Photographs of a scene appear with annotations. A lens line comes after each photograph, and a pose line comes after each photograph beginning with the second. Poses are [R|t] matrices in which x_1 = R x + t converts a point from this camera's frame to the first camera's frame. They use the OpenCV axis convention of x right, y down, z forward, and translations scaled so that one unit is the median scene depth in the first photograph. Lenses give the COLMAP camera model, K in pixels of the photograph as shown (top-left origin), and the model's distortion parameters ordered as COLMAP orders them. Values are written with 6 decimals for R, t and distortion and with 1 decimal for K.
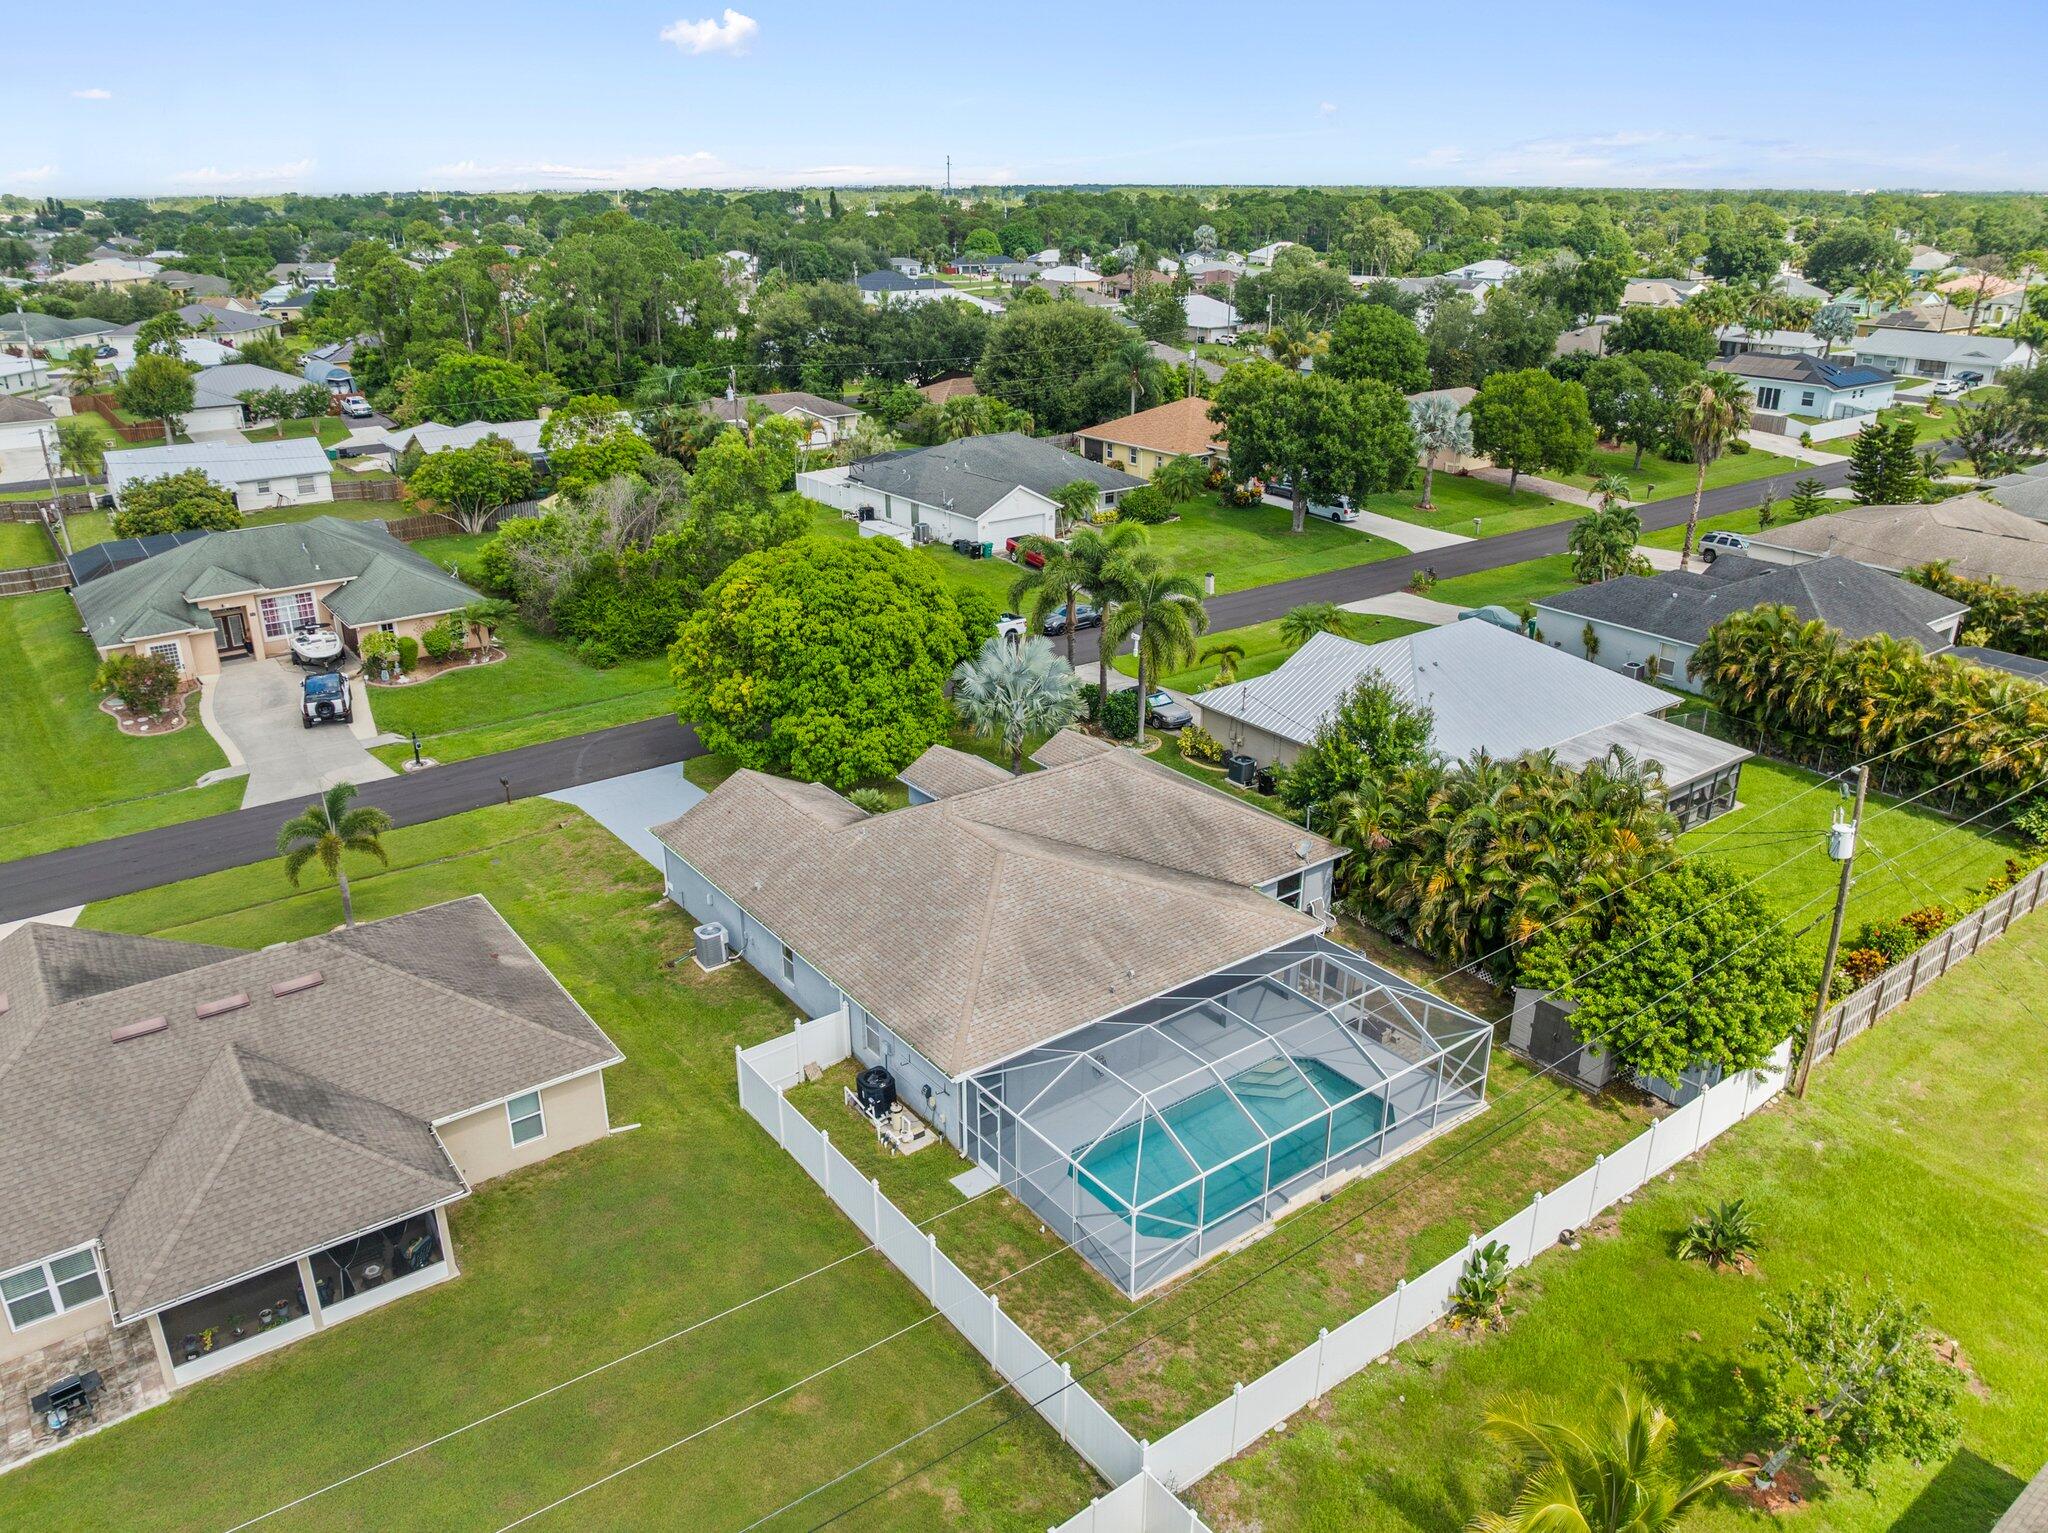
lens RADIAL K [[1455.0, 0, 1024.0], [0, 1455.0, 766.5], [0, 0, 1]] dist [-0.040566, 0.005148]
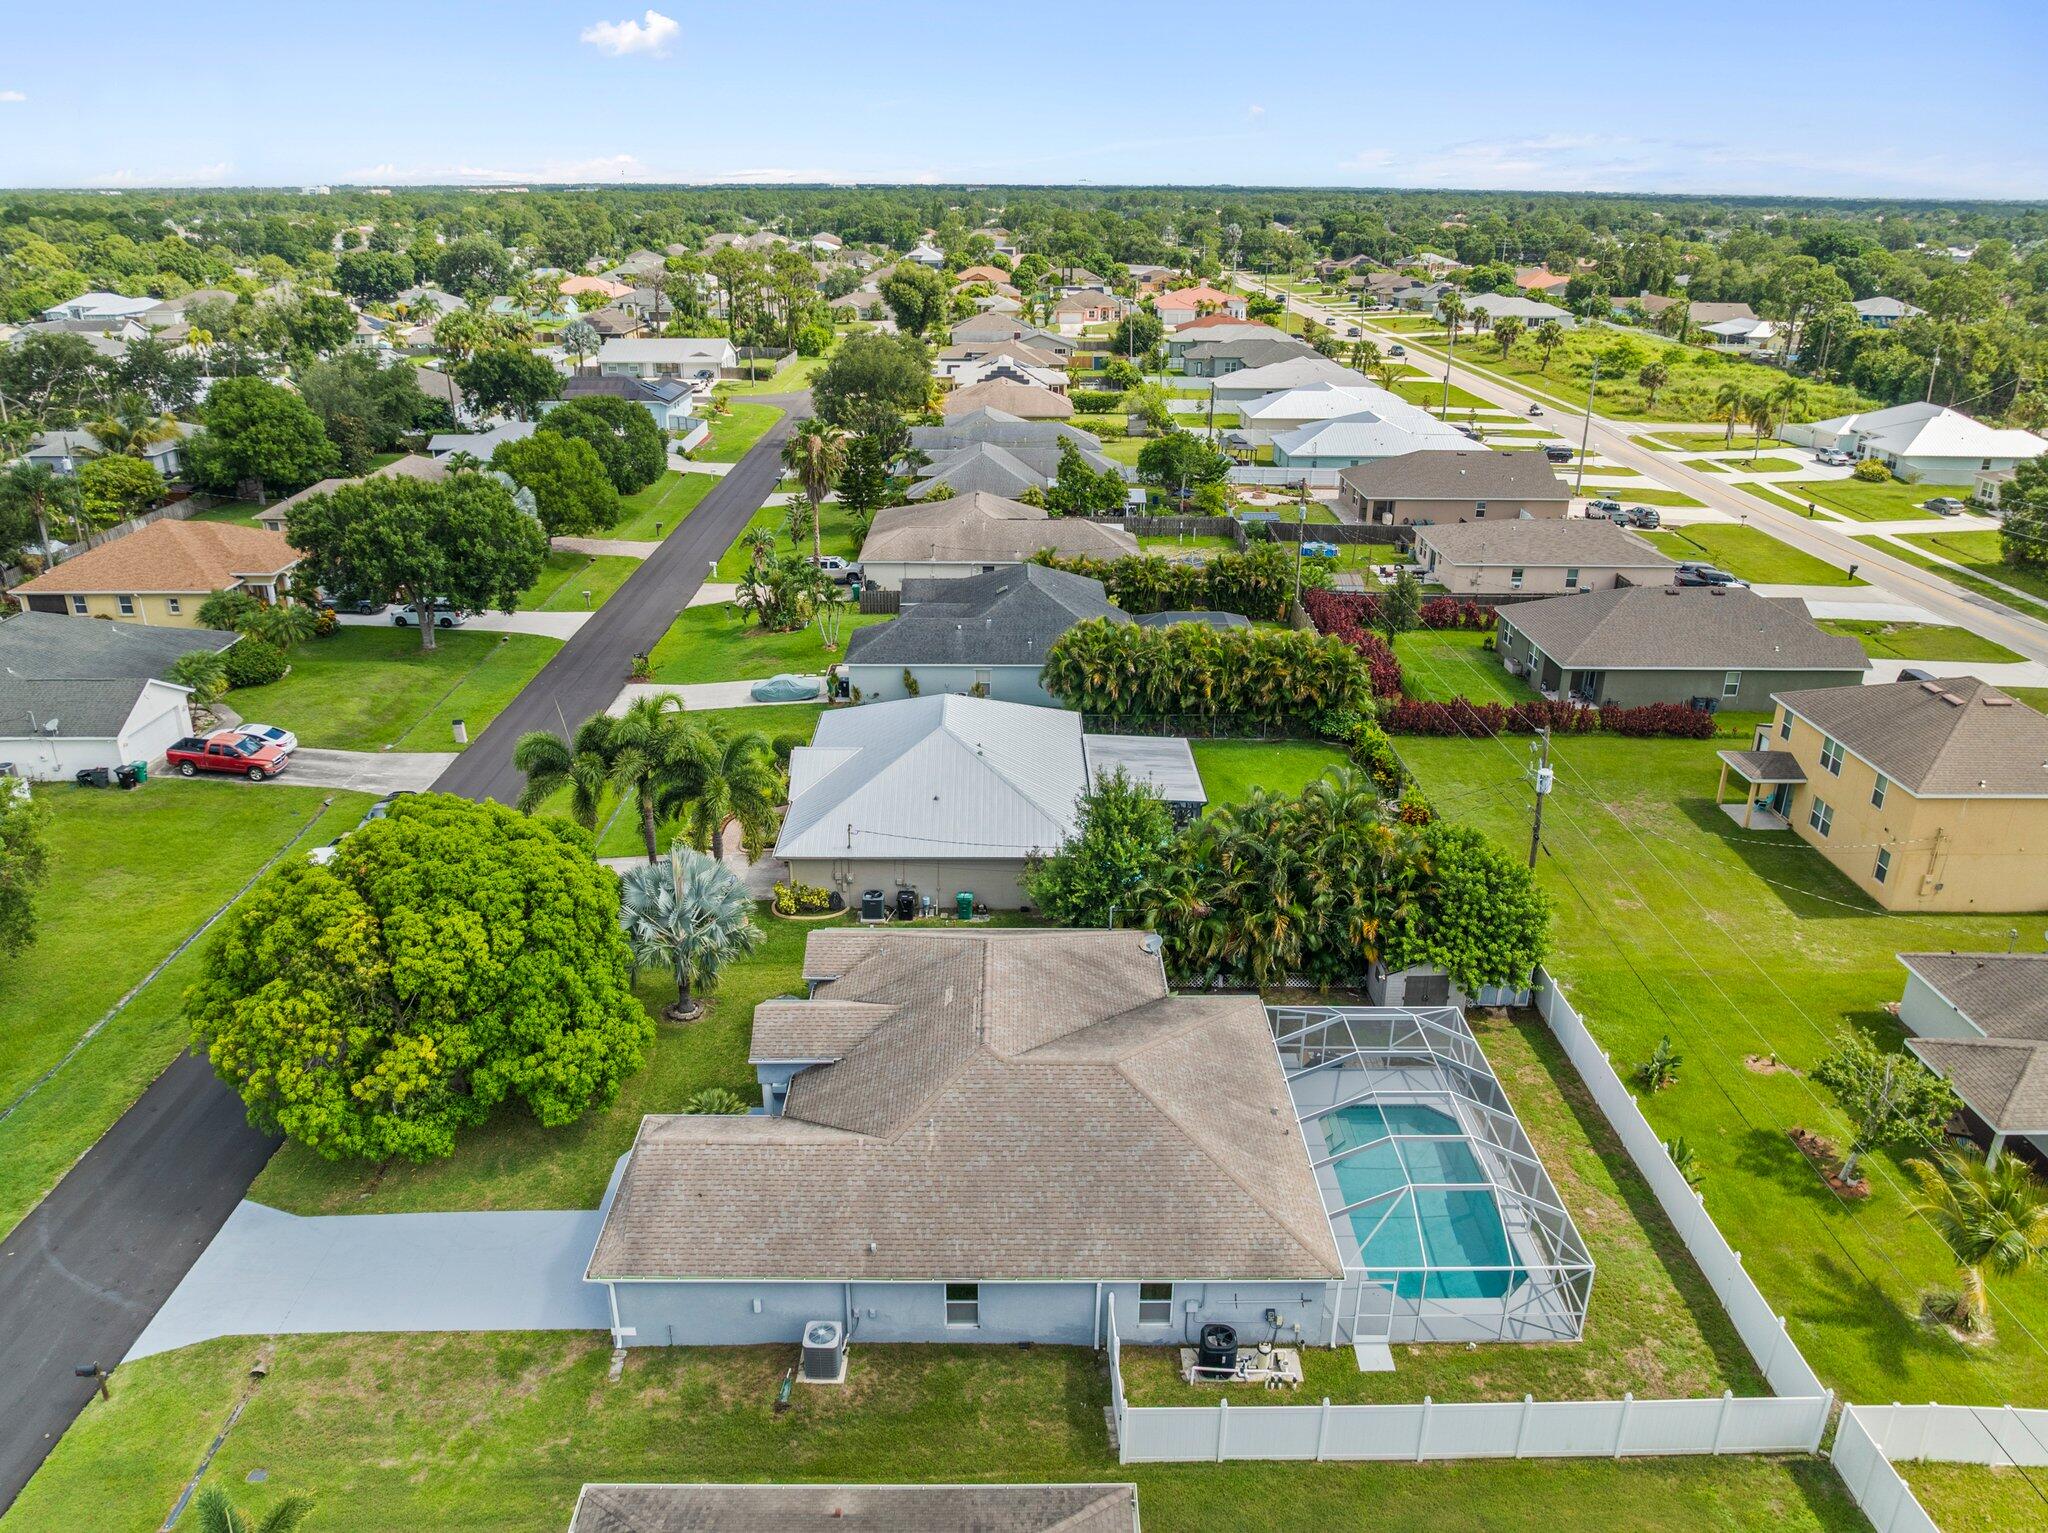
lens RADIAL K [[1449.2, 0, 1024.0], [0, 1449.2, 766.5], [0, 0, 1]] dist [-0.045148, -0.000770]
pose [[0.587201, -0.297816, 0.752662, -0.398658], [0.294276, 0.944772, 0.144247, -0.158721], [-0.754053, 0.136788, 0.642411, 0.233102]]
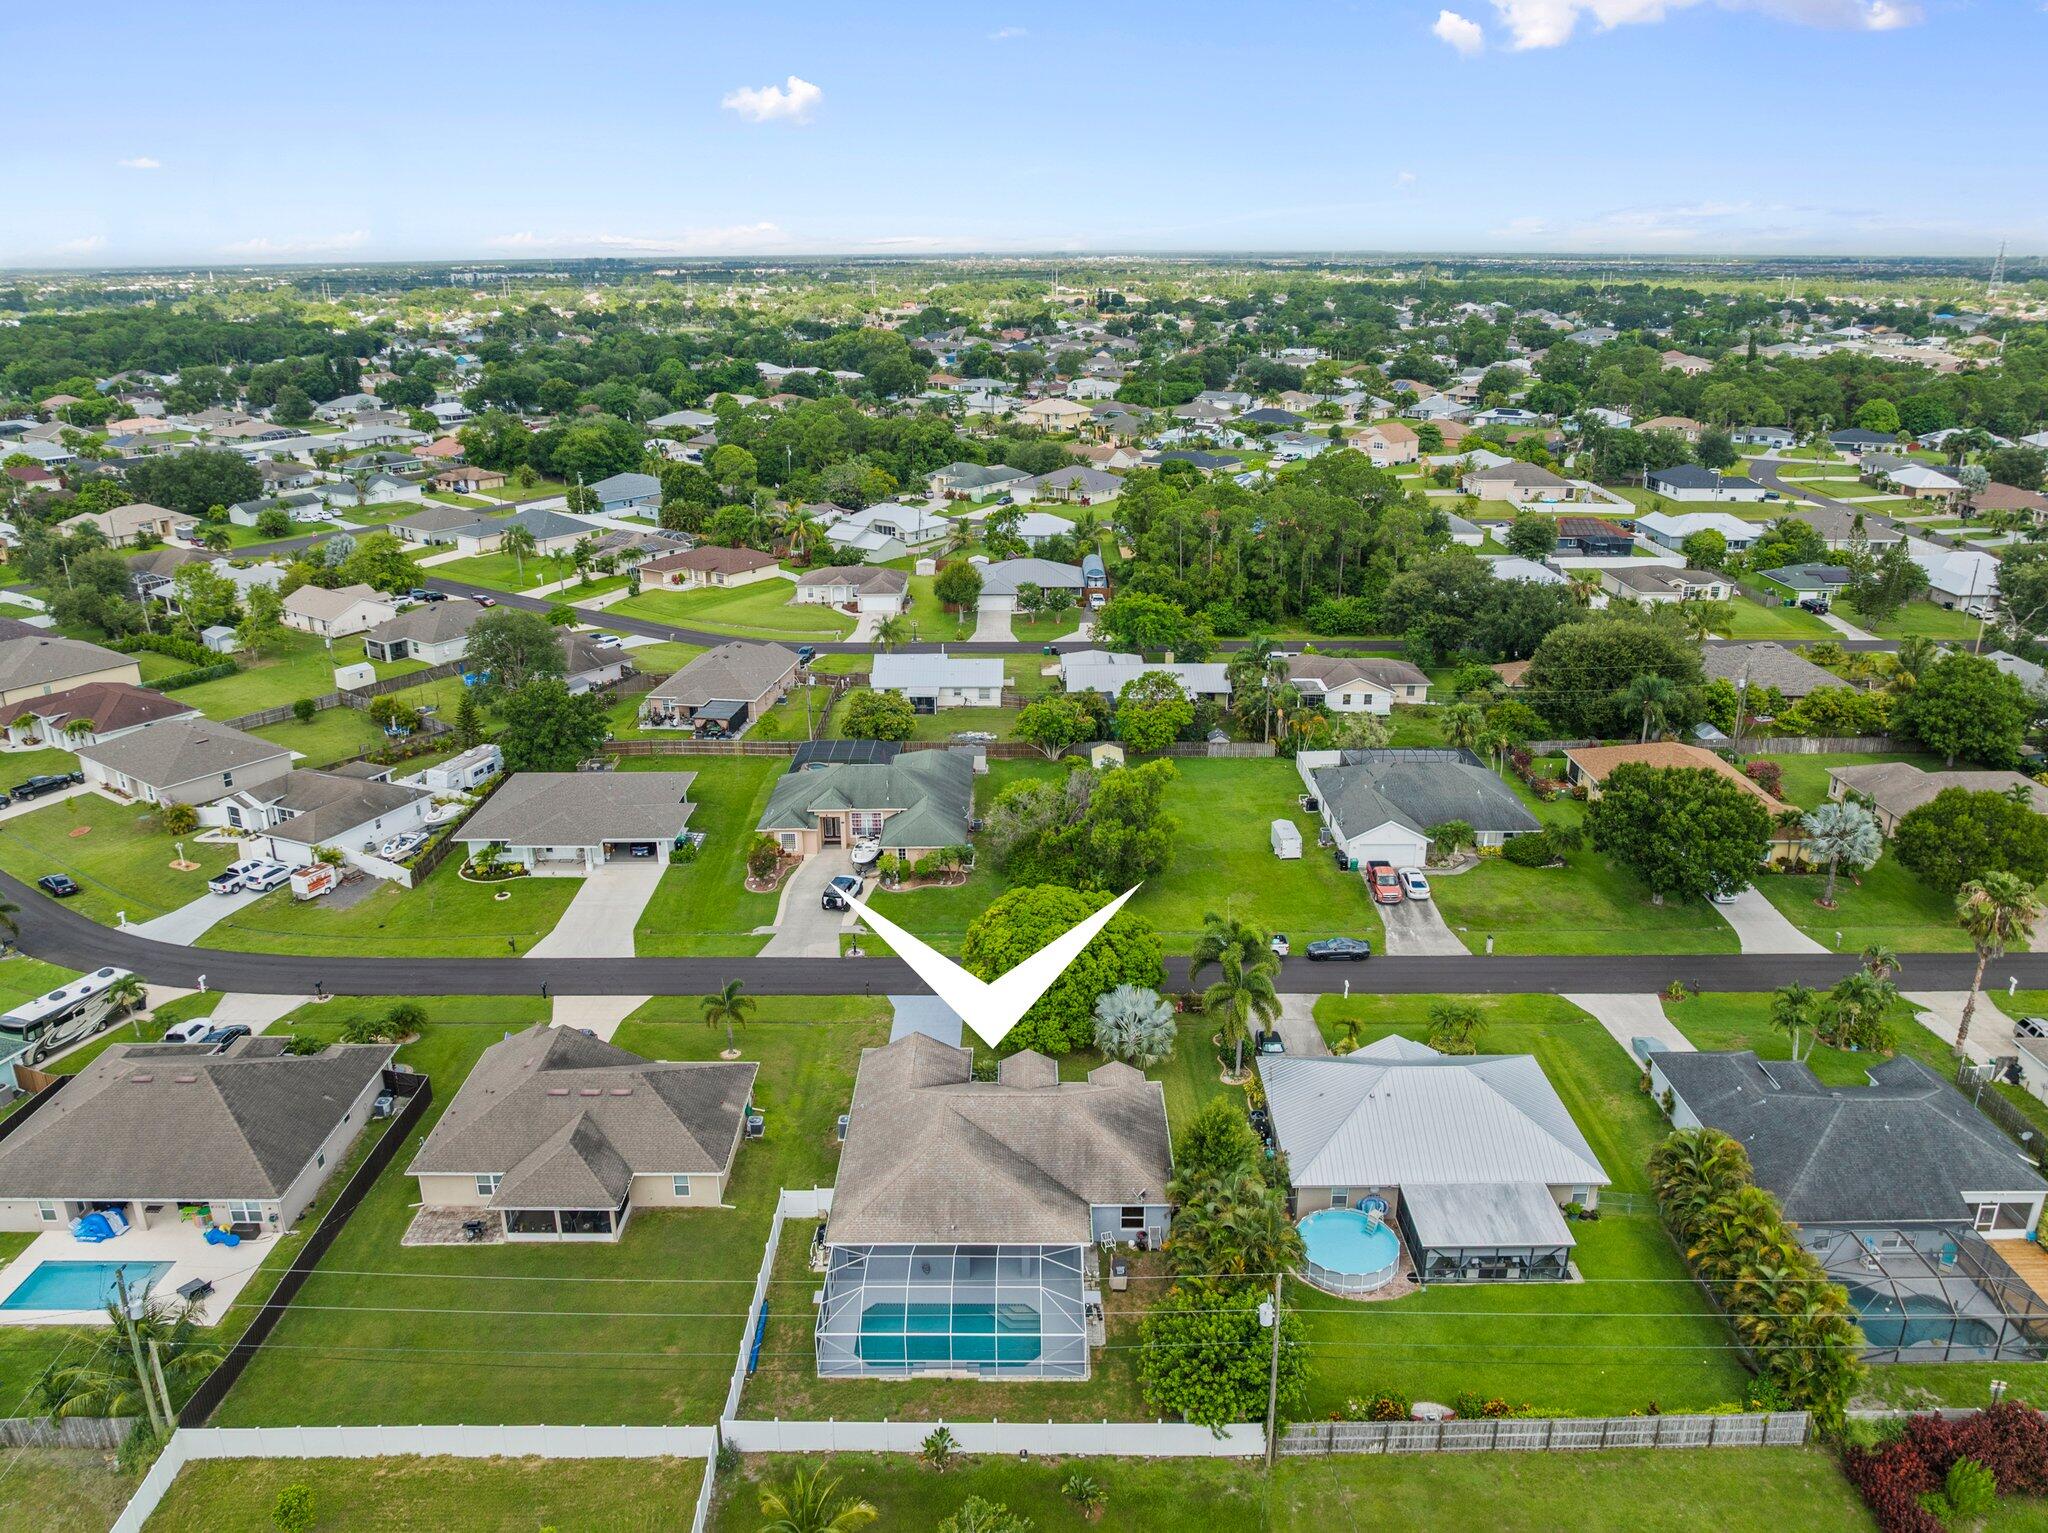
lens RADIAL K [[1460.0, 0, 1024.0], [0, 1460.0, 766.5], [0, 0, 1]] dist [-0.003953, -0.073190]
pose [[0.801017, 0.199166, -0.564539, 0.574314], [-0.221058, 0.974792, 0.030245, -0.268158], [0.556331, 0.100569, 0.824852, -0.283213]]
